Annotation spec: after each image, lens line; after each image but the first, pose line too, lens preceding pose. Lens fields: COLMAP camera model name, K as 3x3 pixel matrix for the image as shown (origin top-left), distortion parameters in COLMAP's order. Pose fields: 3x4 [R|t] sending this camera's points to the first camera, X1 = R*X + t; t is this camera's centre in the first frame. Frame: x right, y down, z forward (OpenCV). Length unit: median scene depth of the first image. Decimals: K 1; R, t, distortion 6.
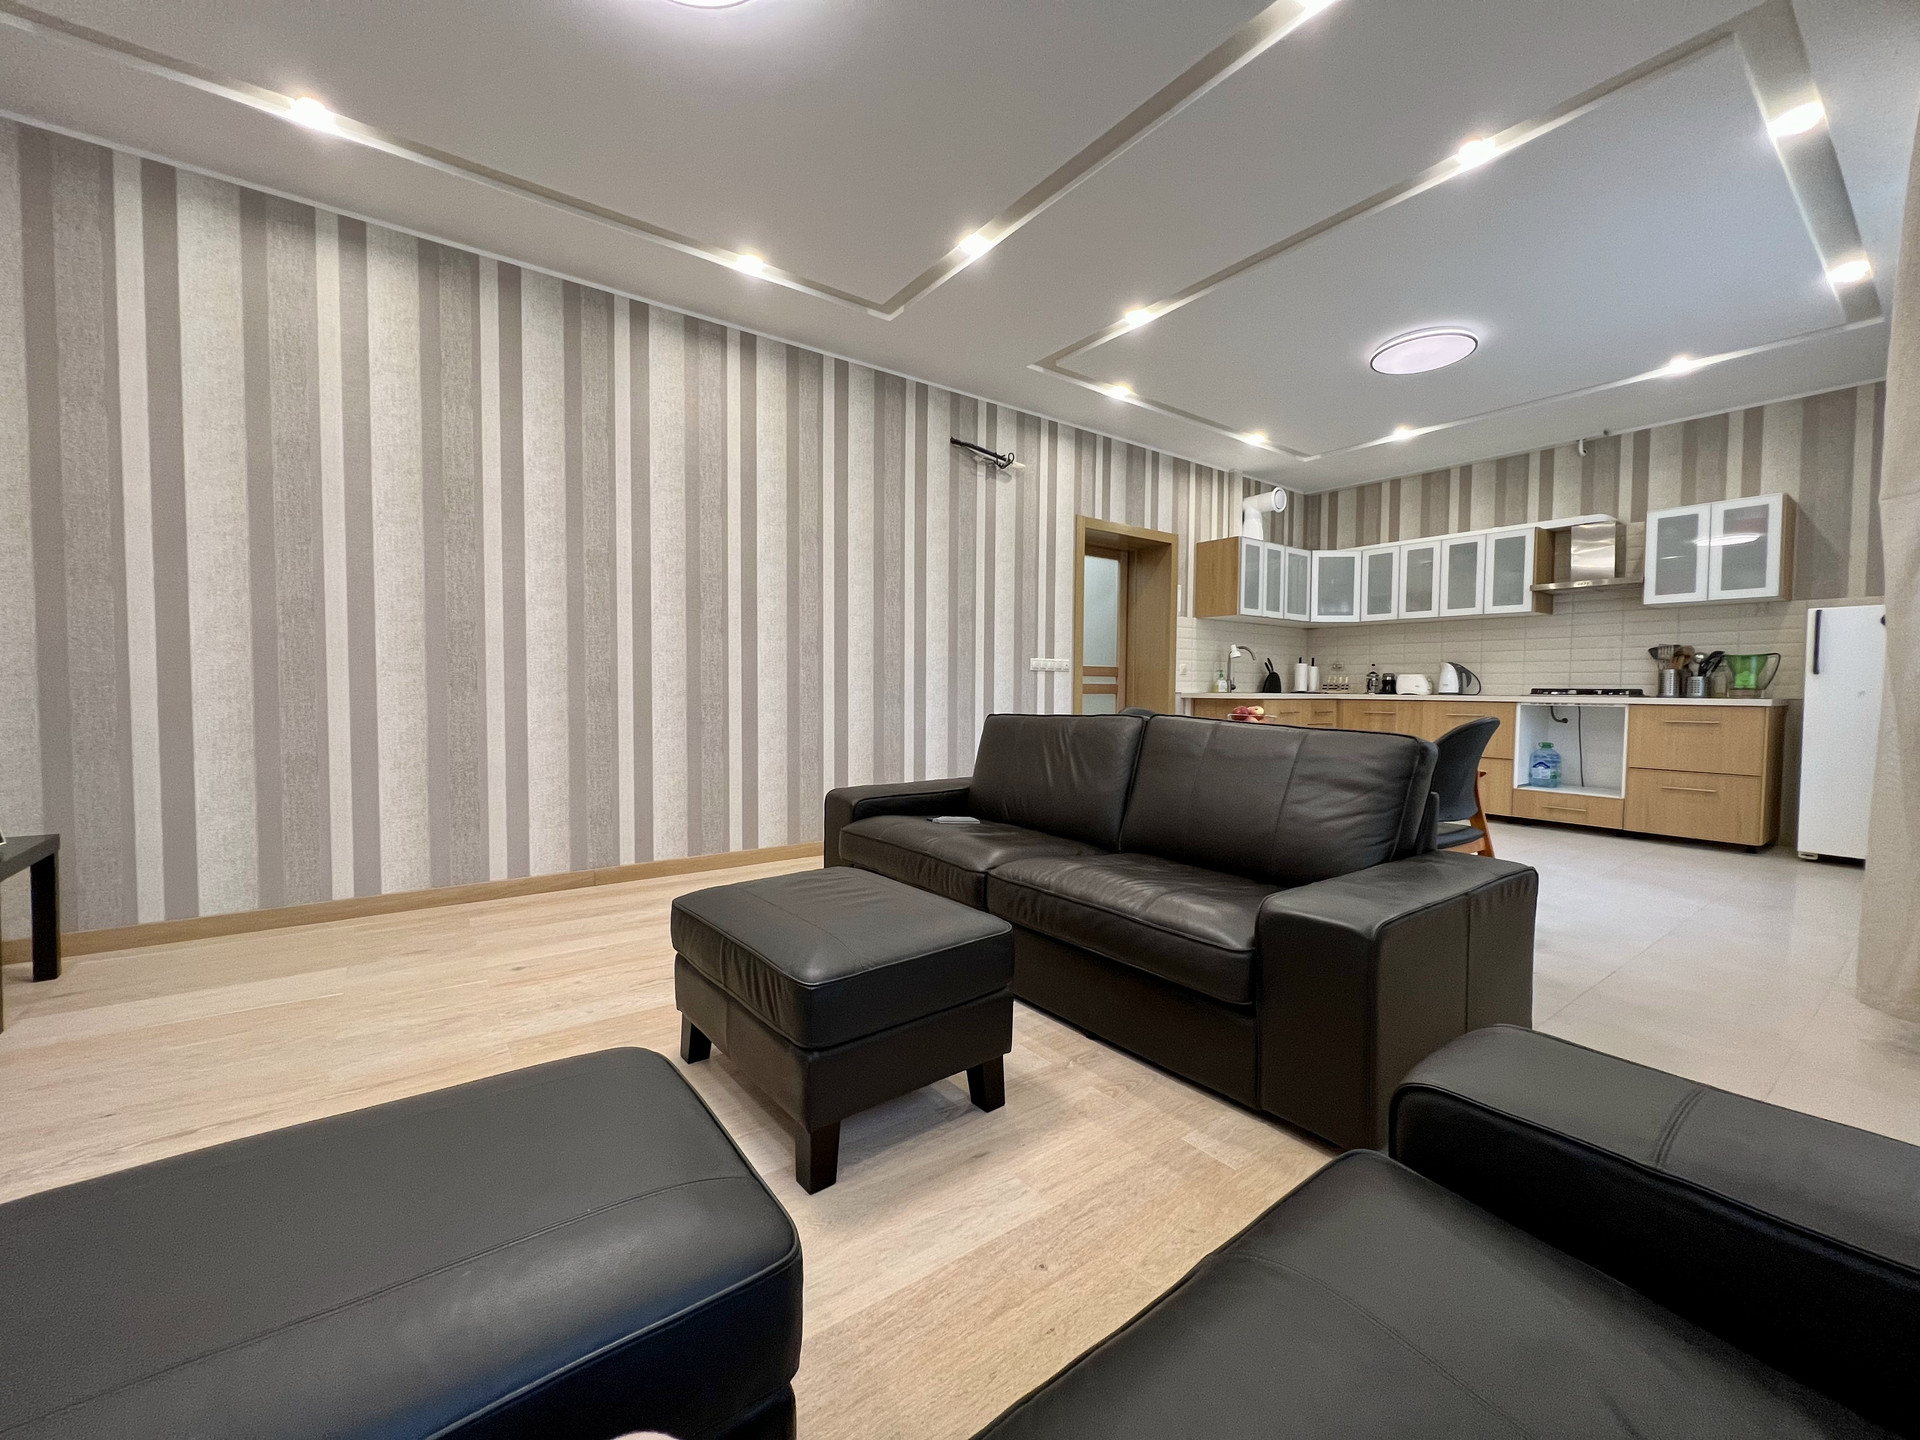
lens RADIAL K [[762.2, 0, 952.9], [0, 762.2, 718.7], [0, 0, 1]] dist [-0.003333, -0.000158]
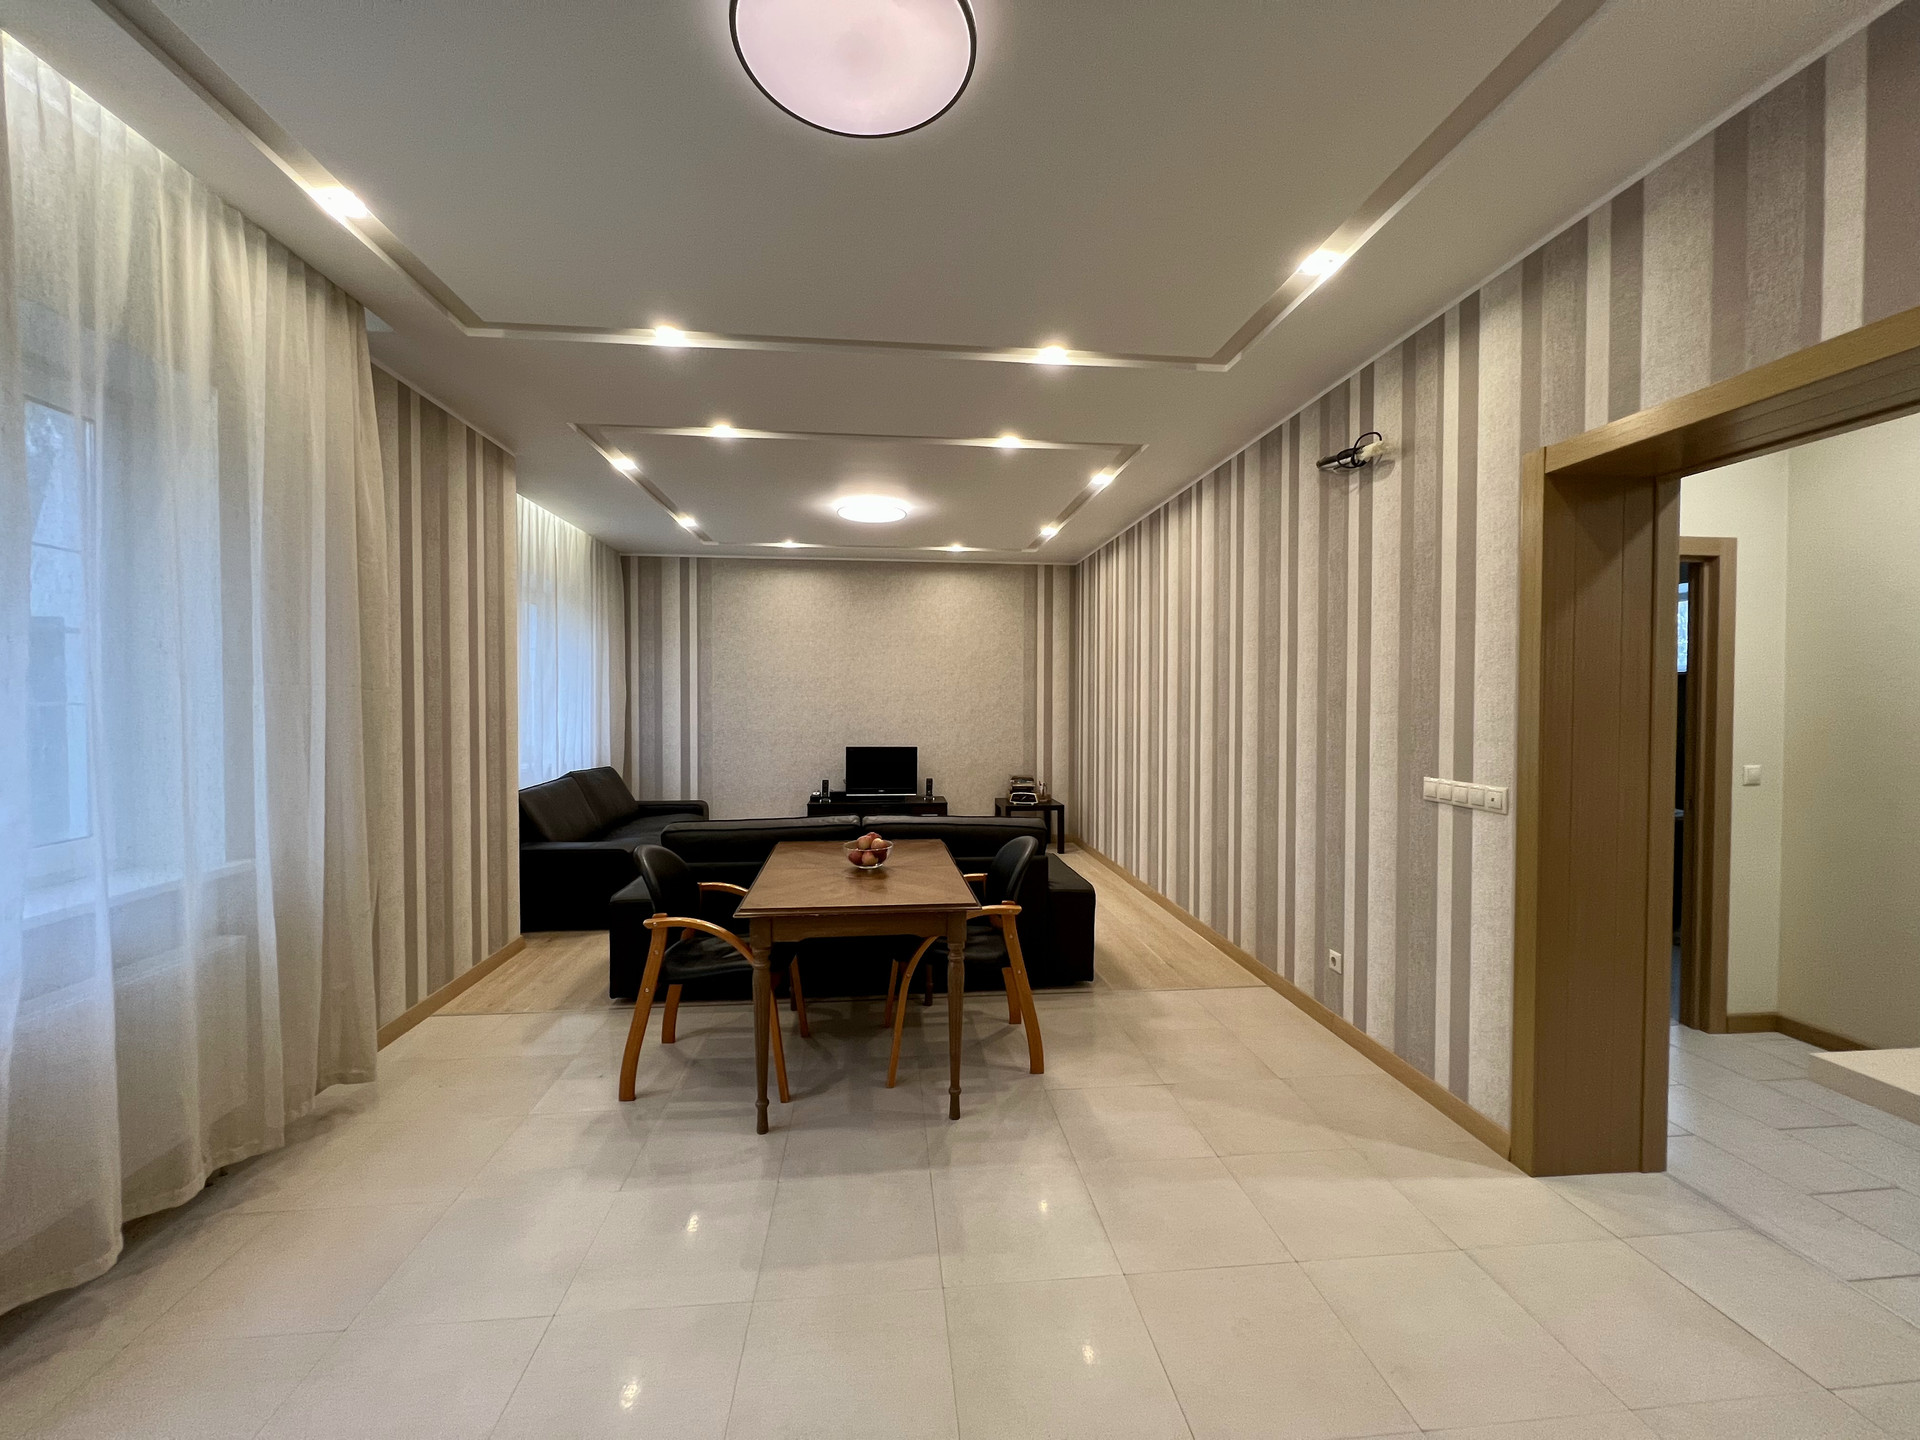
lens RADIAL K [[762.2, 0, 956.1], [0, 762.2, 716.7], [0, 0, 1]] dist [-0.003333, -0.000158]
pose [[-0.502111, 0.010314, -0.864742, 0.796018], [-0.039607, 0.998605, 0.034908, -0.139266], [0.863896, 0.051778, -0.501002, 1.077510]]
